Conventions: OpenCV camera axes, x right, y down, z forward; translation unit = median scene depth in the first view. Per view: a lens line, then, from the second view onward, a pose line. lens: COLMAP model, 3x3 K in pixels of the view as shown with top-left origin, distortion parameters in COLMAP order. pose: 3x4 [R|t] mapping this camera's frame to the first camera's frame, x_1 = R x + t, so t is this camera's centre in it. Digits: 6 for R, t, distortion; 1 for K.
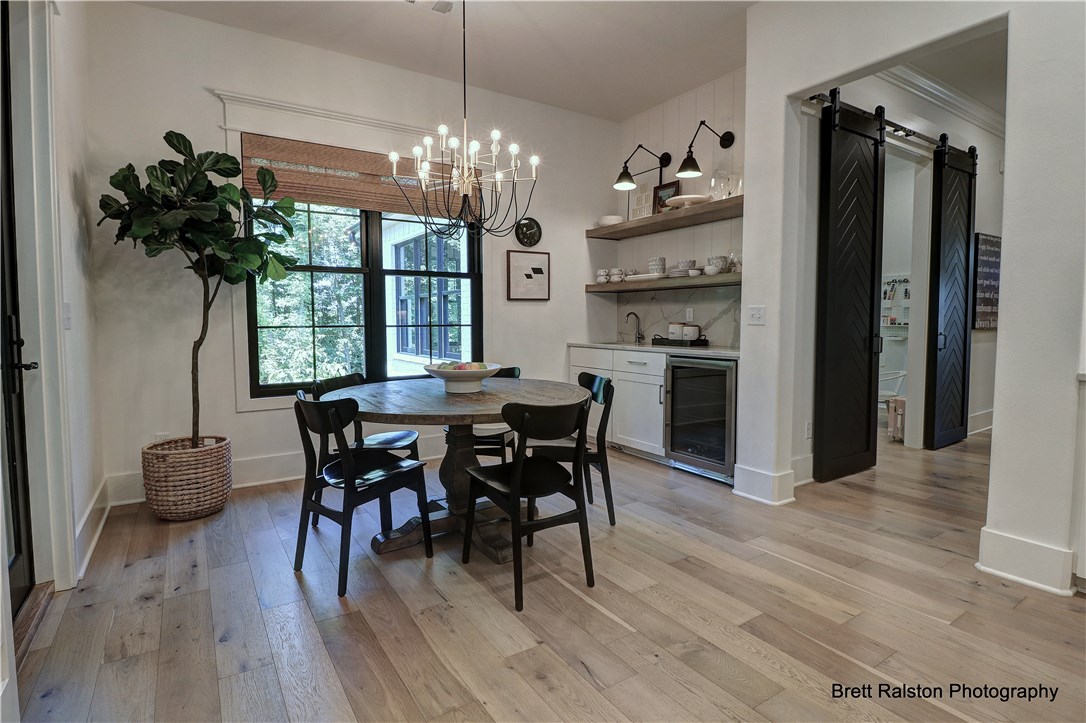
lens RADIAL K [[545.4, 0, 528.4], [0, 545.4, 354.3], [0, 0, 1]] dist [-0.004026, -0.001158]
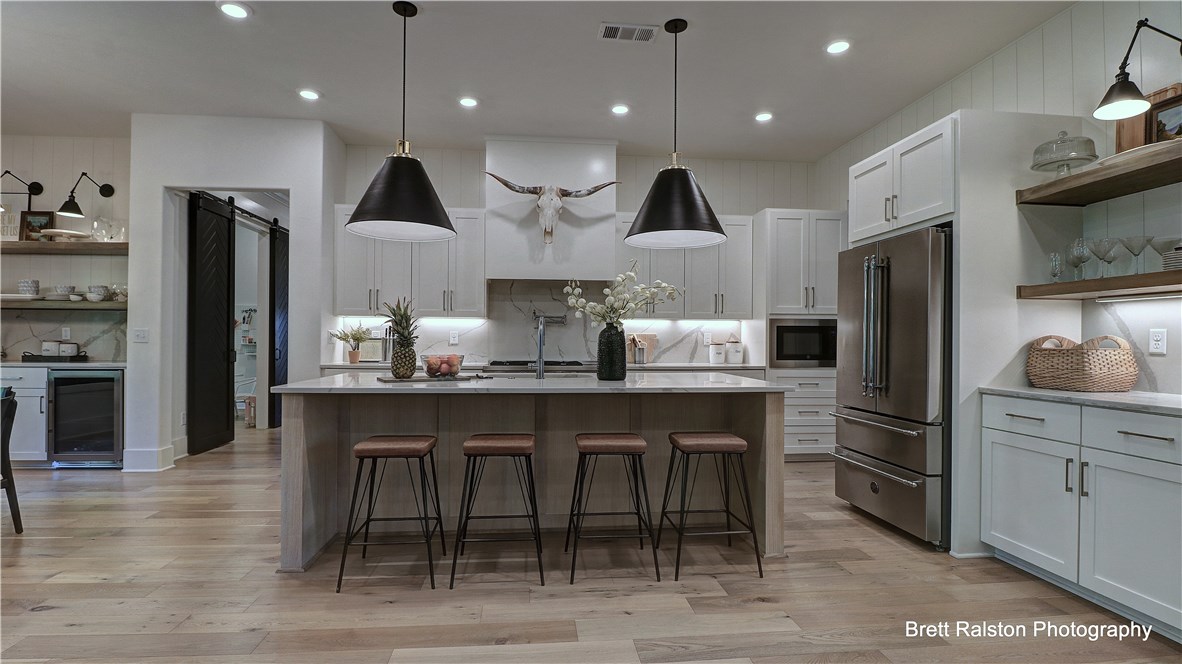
lens RADIAL K [[559.6, 0, 587.0], [0, 559.6, 337.9], [0, 0, 1]] dist [-0.000105, -0.014068]
pose [[0.444375, 0.011653, 0.895765, -0.272705], [0.047356, 0.998212, -0.036479, 0.031171], [-0.894588, 0.058630, 0.443029, -0.504721]]
